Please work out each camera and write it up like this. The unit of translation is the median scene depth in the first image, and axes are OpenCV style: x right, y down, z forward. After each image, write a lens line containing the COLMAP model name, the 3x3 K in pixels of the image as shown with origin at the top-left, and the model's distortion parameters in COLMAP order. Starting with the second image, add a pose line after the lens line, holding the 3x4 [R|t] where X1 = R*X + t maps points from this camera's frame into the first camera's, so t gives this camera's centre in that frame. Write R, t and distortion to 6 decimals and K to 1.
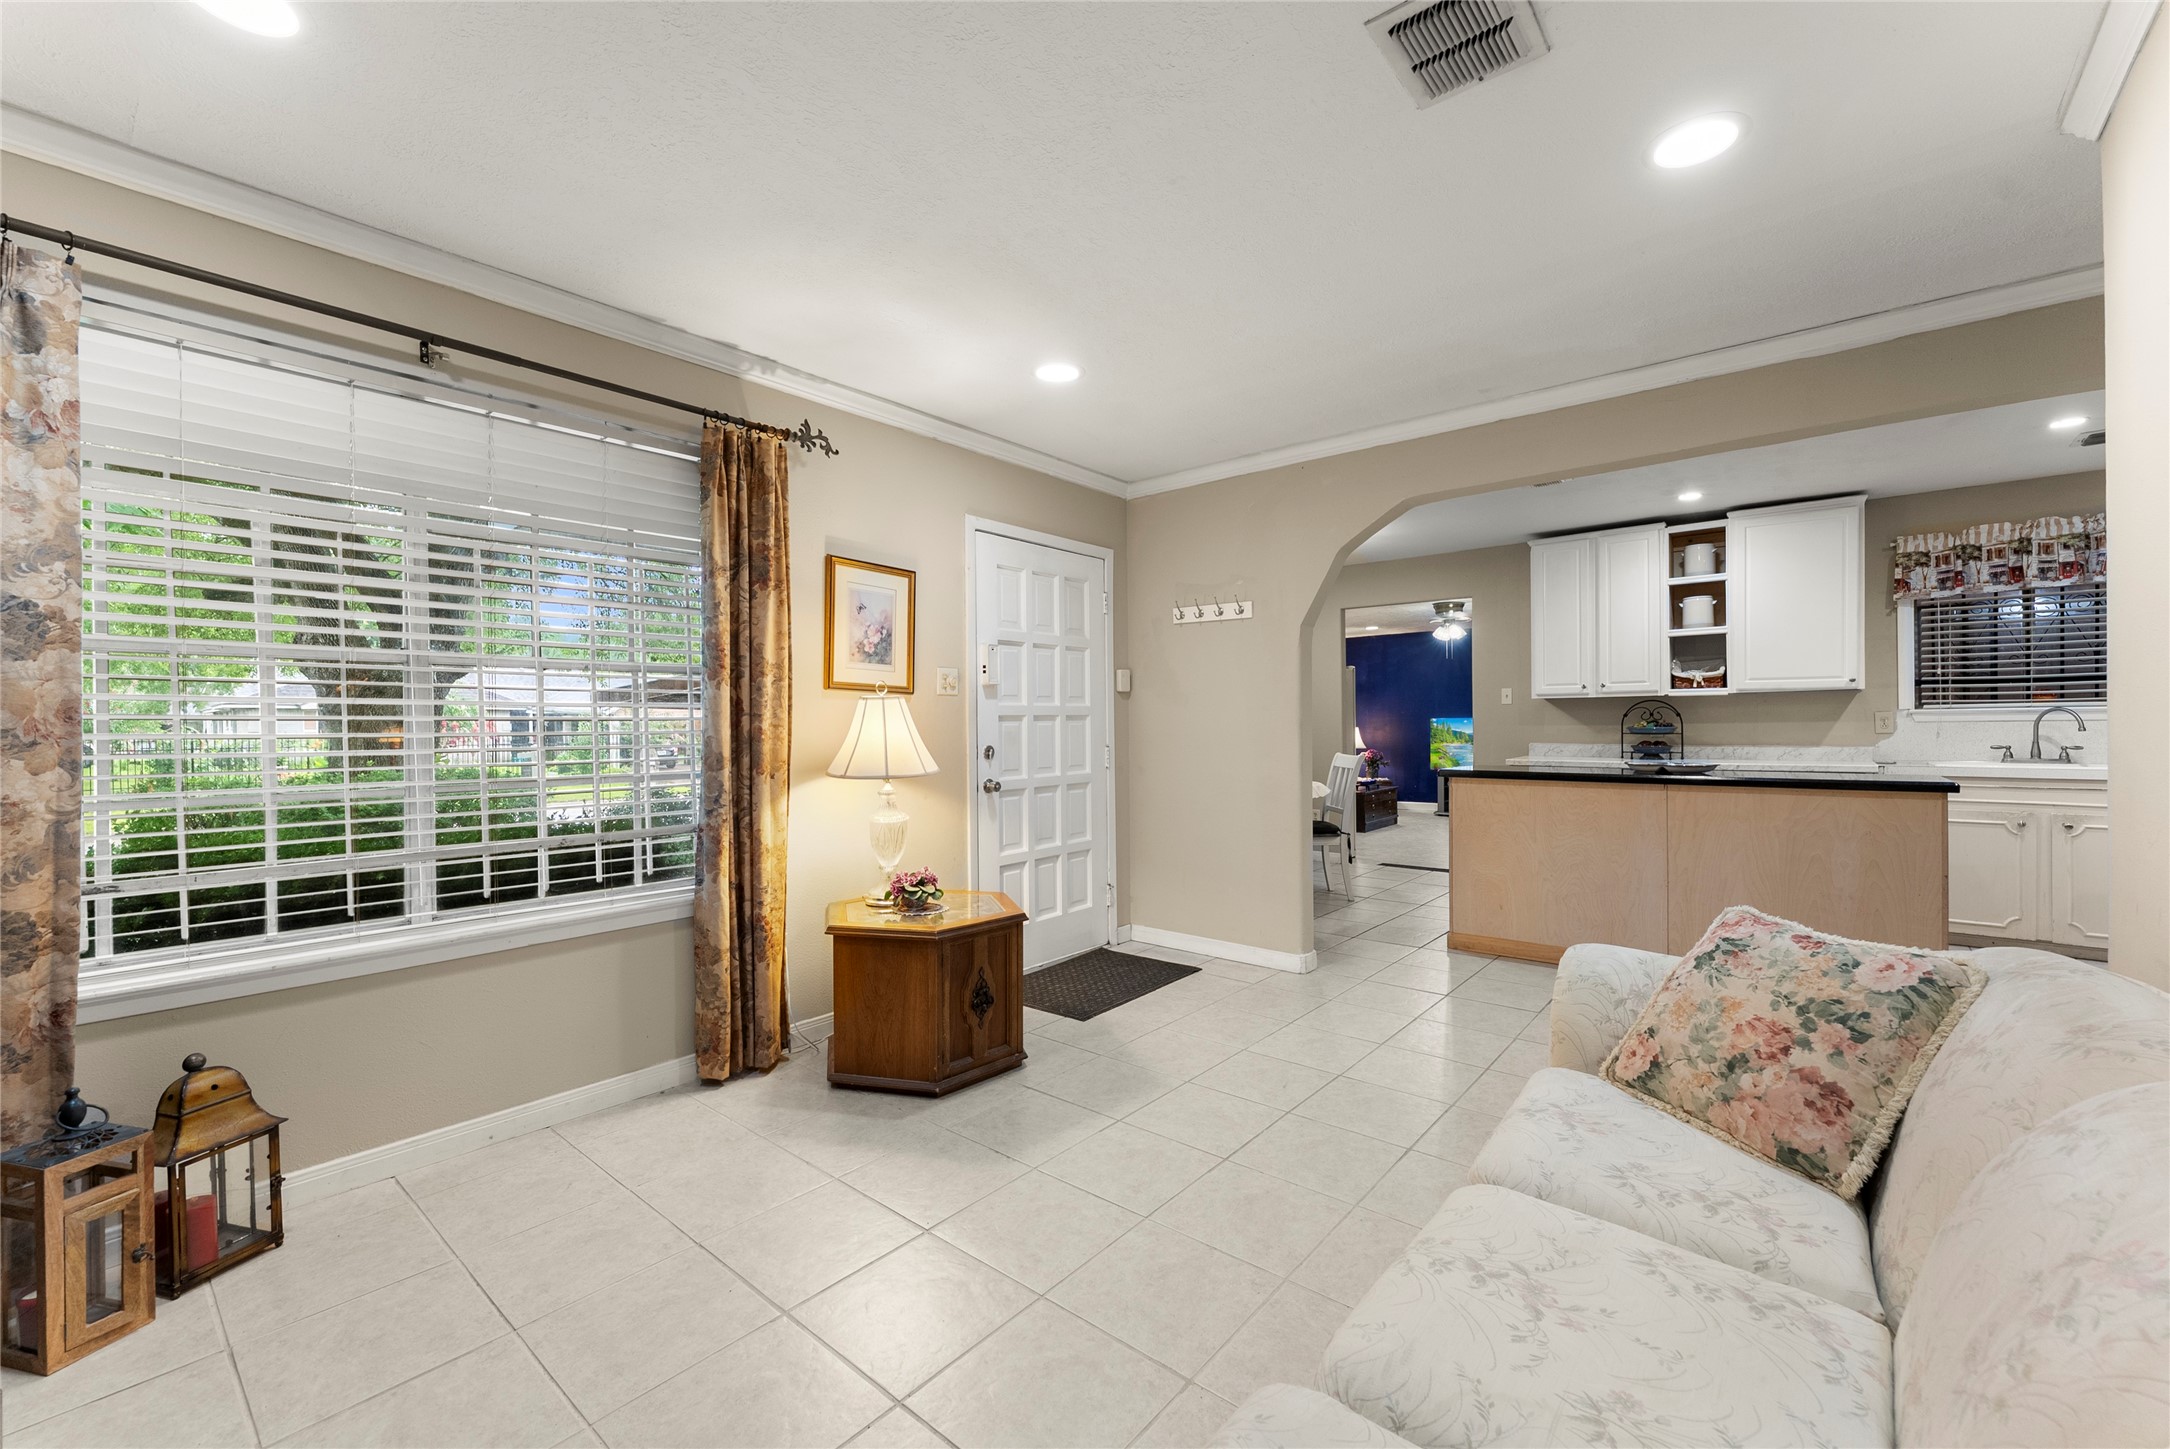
lens RADIAL K [[872.7, 0, 1087.0], [0, 872.7, 728.6], [0, 0, 1]] dist [-0.000060, -0.000091]
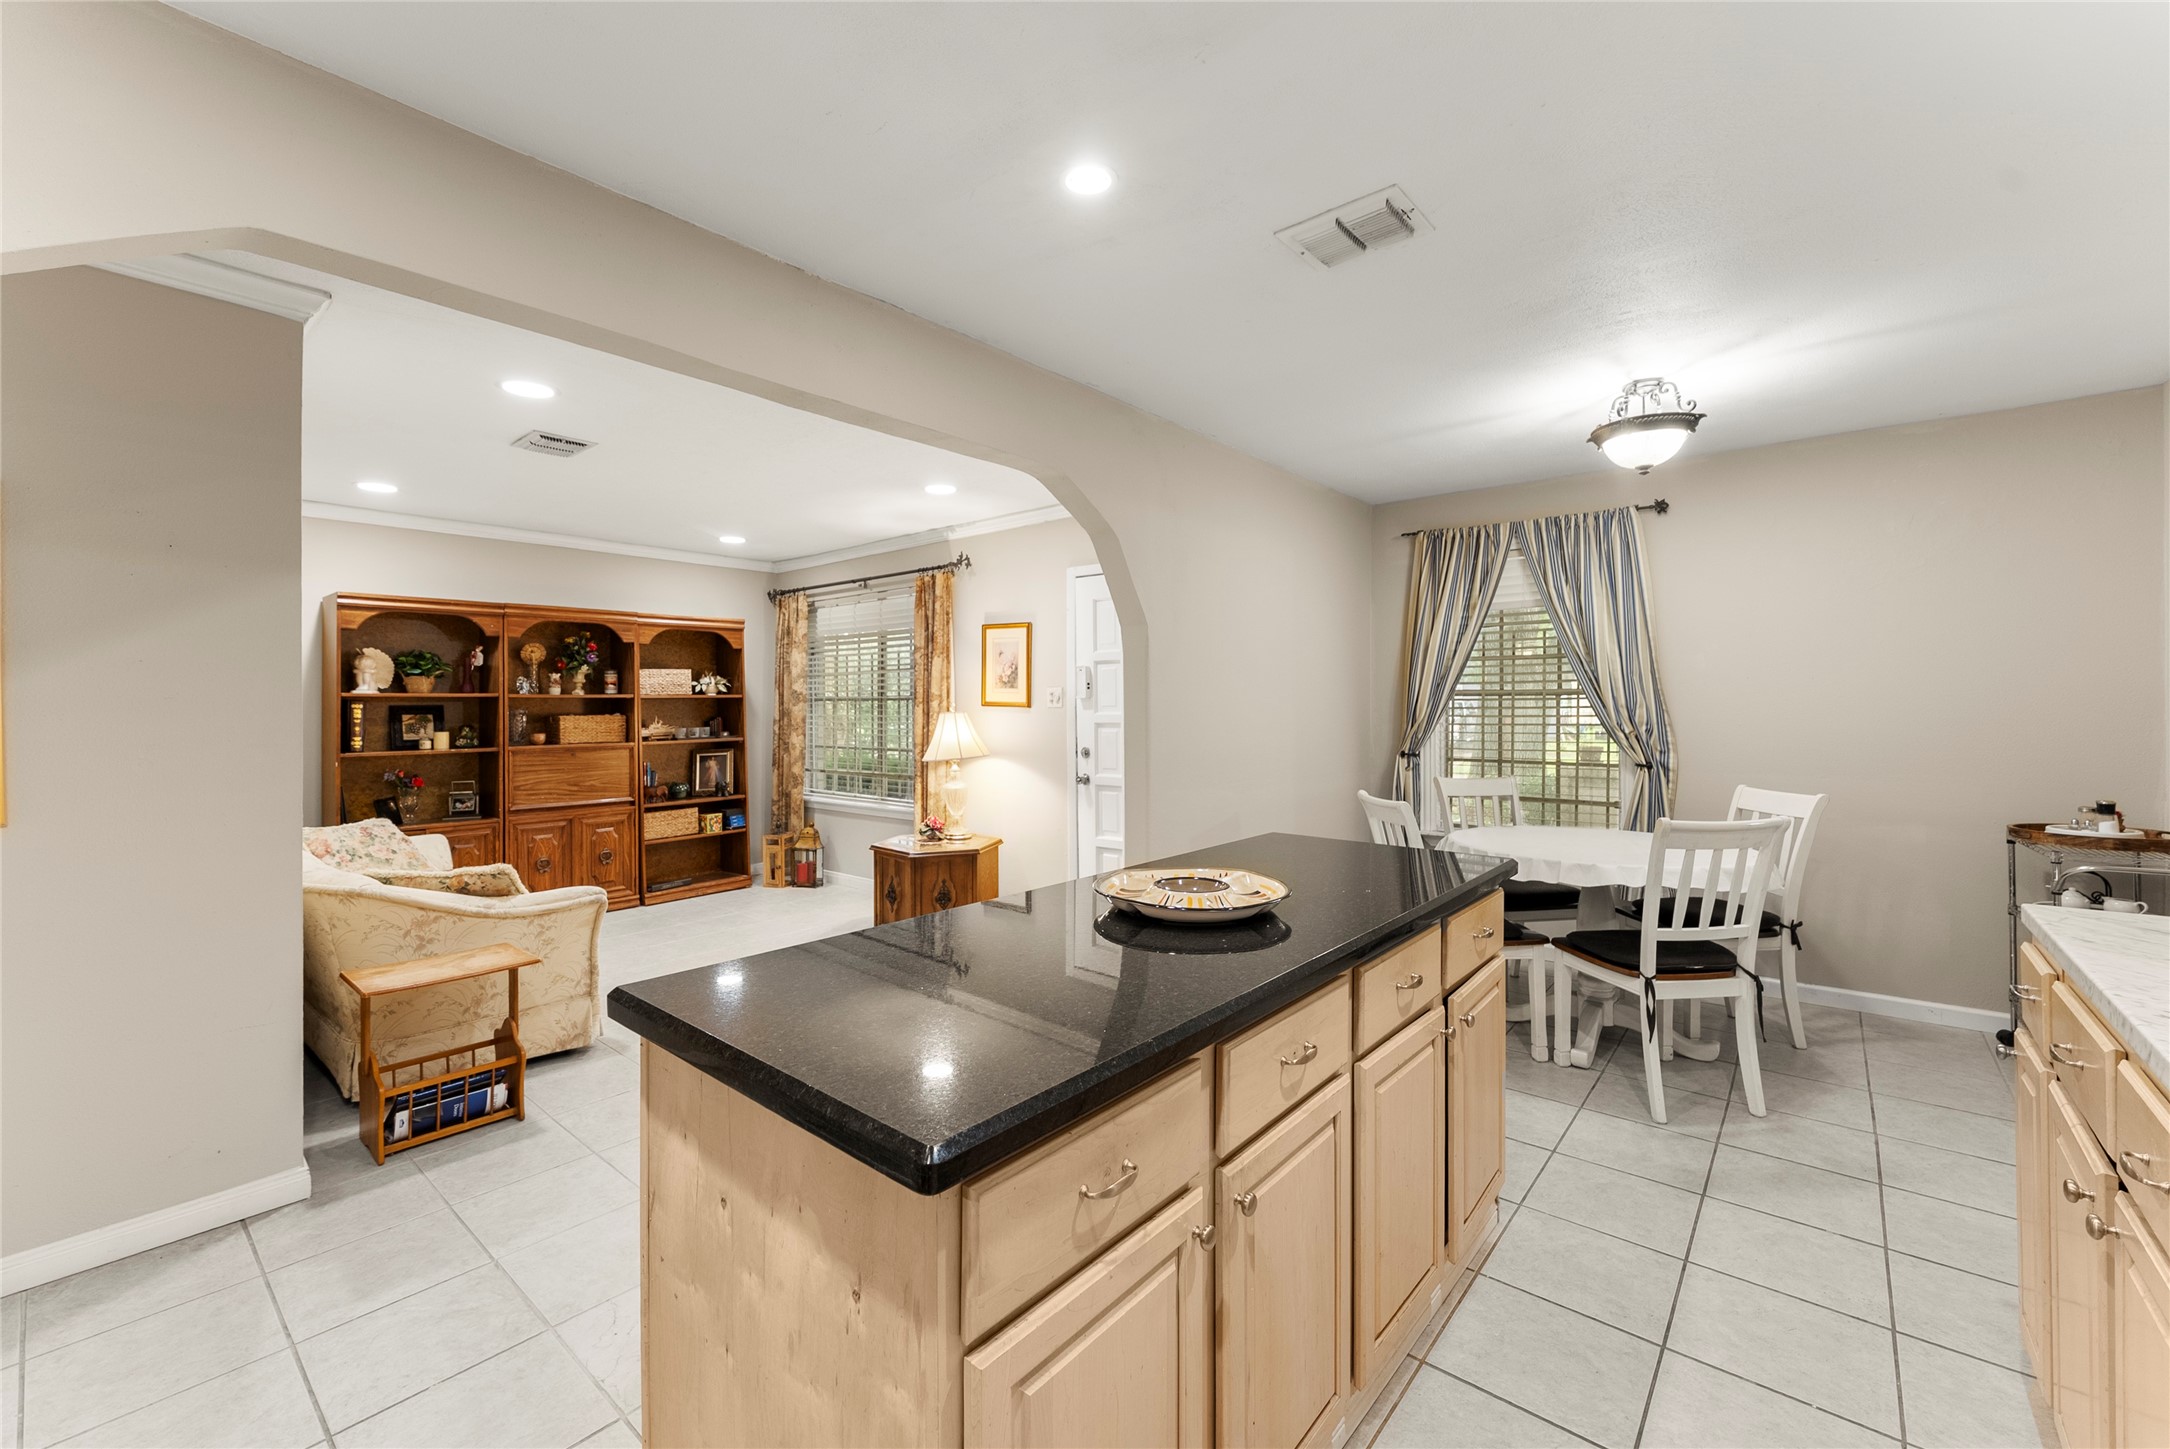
lens RADIAL K [[882.0, 0, 1086.0], [0, 882.0, 698.4], [0, 0, 1]] dist [0.000600, 0.000234]
pose [[-0.004703, 0.001143, -0.999988, 0.939576], [0.002166, 0.999997, 0.001132, -0.042079], [0.999987, -0.002160, -0.004706, 0.824376]]
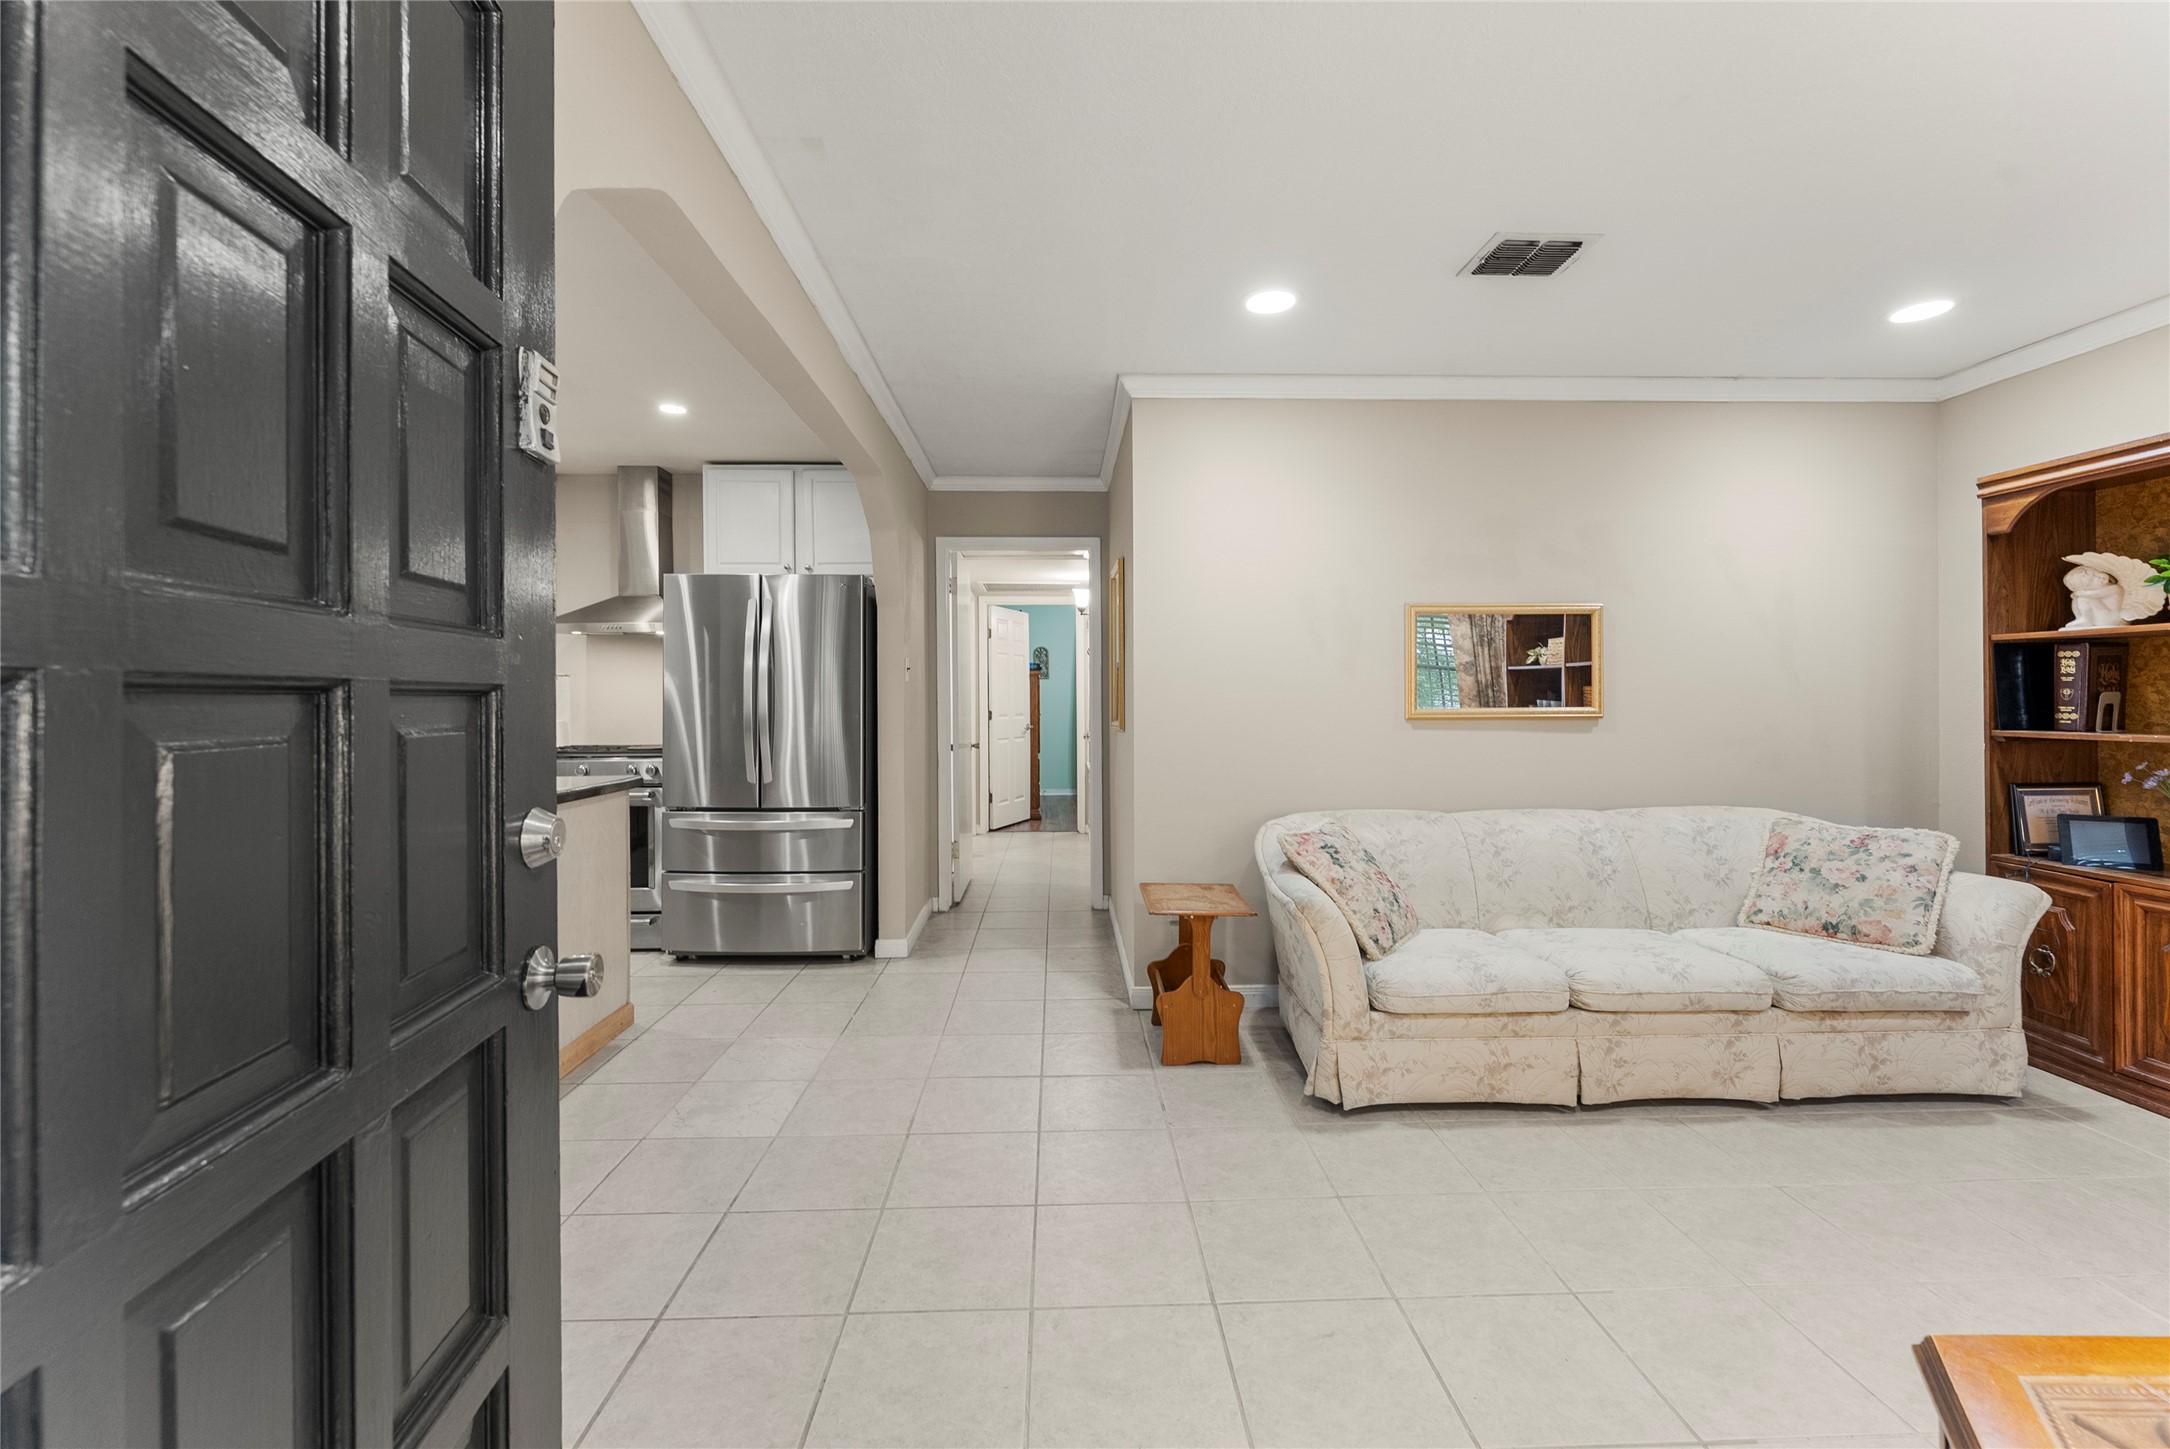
lens RADIAL K [[882.0, 0, 1086.0], [0, 882.0, 698.4], [0, 0, 1]] dist [0.000600, 0.000234]
pose [[-0.670350, 0.012944, 0.741932, -0.061701], [0.014345, 0.999887, -0.004483, -0.010534], [-0.741906, 0.007638, -0.670460, 0.888834]]
